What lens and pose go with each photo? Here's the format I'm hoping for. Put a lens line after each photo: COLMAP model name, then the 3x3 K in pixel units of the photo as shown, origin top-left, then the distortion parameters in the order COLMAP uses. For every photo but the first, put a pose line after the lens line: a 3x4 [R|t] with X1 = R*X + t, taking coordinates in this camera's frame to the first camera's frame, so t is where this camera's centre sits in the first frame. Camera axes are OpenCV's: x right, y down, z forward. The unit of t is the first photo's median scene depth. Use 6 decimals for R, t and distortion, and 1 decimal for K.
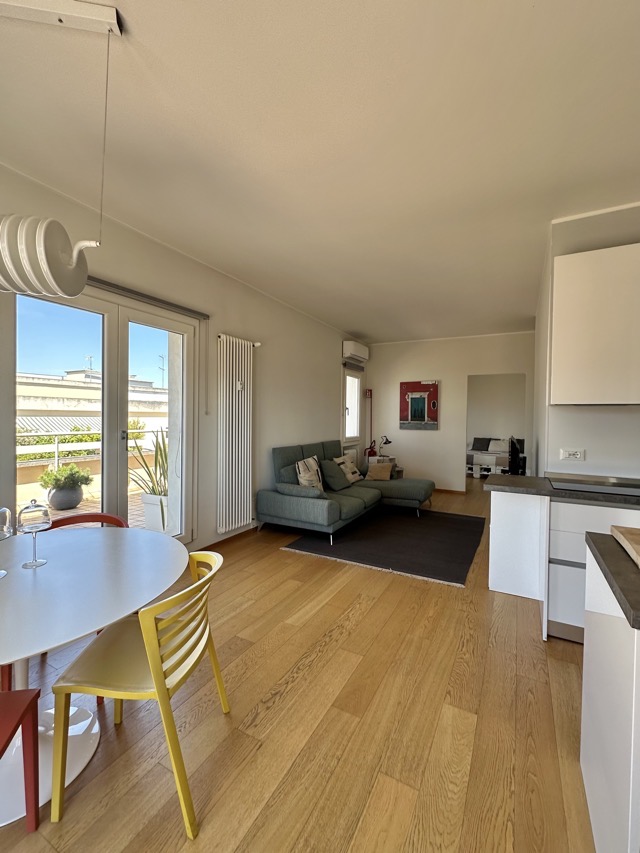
lens RADIAL K [[371.1, 0, 317.4], [0, 371.1, 426.6], [0, 0, 1]] dist [-0.003222, 0.000007]
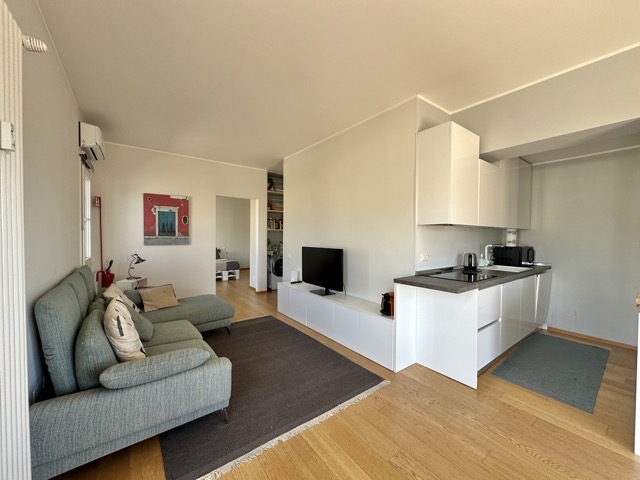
lens RADIAL K [[254.9, 0, 319.2], [0, 254.9, 240.9], [0, 0, 1]] dist [-0.002702, -0.000289]
pose [[0.419822, -0.031266, 0.907068, -0.168647], [0.020378, 0.999479, 0.025020, -0.010650], [-0.907378, 0.007981, 0.420240, 0.369351]]
